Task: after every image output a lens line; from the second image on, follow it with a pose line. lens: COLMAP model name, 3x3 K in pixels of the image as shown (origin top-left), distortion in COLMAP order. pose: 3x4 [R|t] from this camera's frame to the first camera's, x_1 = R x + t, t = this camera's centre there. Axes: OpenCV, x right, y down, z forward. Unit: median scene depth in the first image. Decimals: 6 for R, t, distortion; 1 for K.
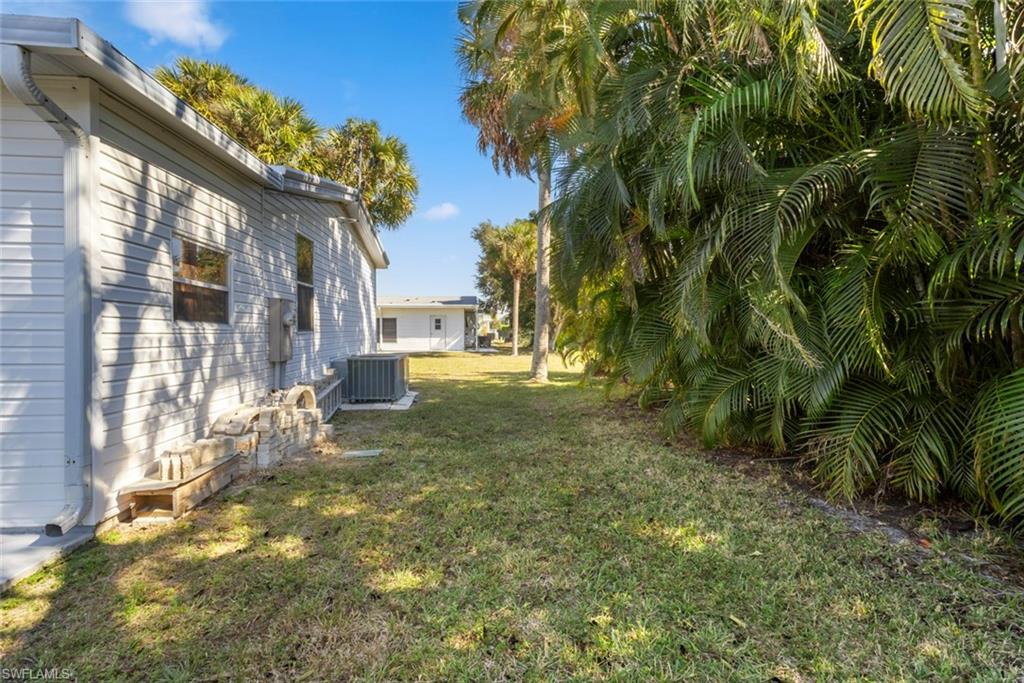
lens RADIAL K [[470.8, 0, 508.0], [0, 470.8, 339.0], [0, 0, 1]] dist [0.001353, 0.000689]
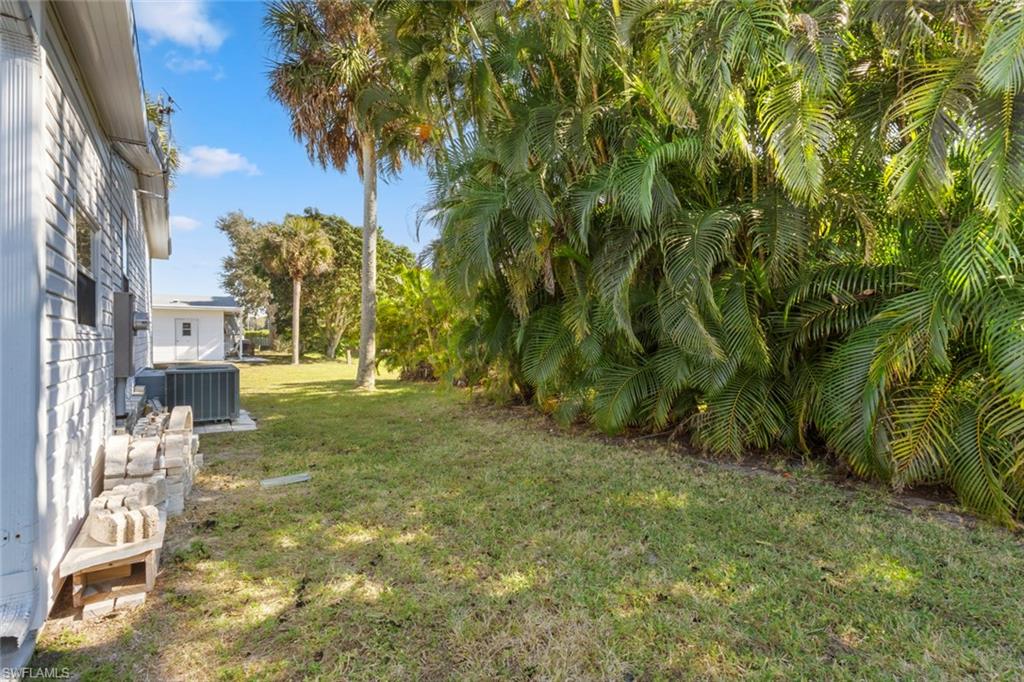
lens RADIAL K [[470.8, 0, 508.0], [0, 470.8, 338.5], [0, 0, 1]] dist [0.001353, 0.000689]
pose [[0.876938, -0.002702, 0.480597, -0.140728], [0.009768, 0.999878, -0.012202, 0.000291], [-0.480505, 0.015395, 0.876857, 0.021484]]
